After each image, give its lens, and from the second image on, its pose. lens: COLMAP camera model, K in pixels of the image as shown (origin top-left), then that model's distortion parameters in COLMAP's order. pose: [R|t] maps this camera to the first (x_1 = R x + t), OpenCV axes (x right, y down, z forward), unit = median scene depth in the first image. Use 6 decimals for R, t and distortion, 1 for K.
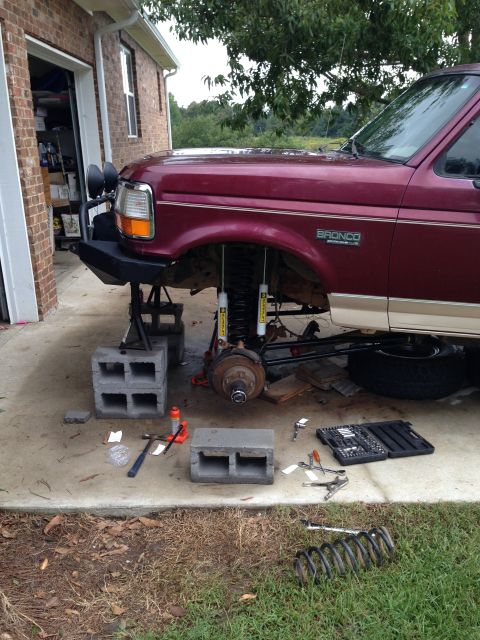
lens RADIAL K [[561.5, 0, 240.0], [0, 561.5, 320.3], [0, 0, 1]] dist [0.071223, -0.080456]
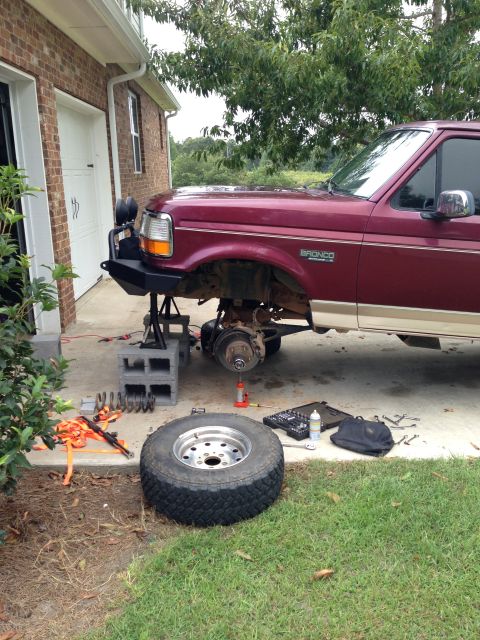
lens RADIAL K [[561.5, 0, 239.3], [0, 561.5, 323.4], [0, 0, 1]] dist [0.071223, -0.080456]
pose [[0.999950, 0.003562, 0.009351, -0.010760], [-0.003077, 0.998674, -0.051383, 0.057184], [-0.009522, 0.051352, 0.998635, -0.210436]]
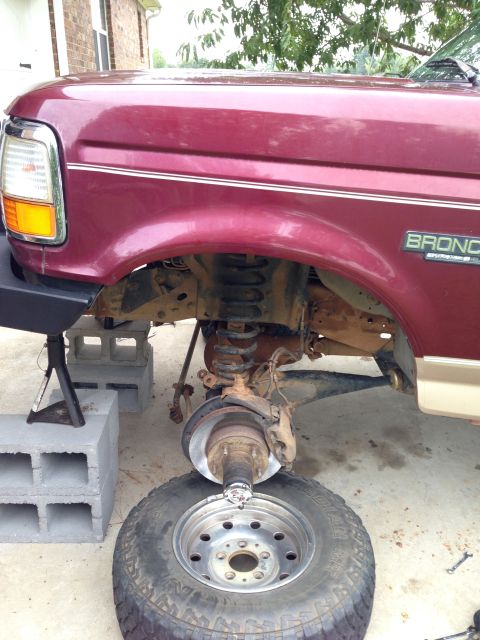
lens RADIAL K [[561.5, 0, 243.6], [0, 561.5, 319.7], [0, 0, 1]] dist [0.071223, -0.080456]
pose [[0.999575, 0.012532, 0.026326, -0.009680], [-0.014059, 0.998179, 0.058668, -0.088654], [-0.025543, -0.059013, 0.997930, 0.413070]]
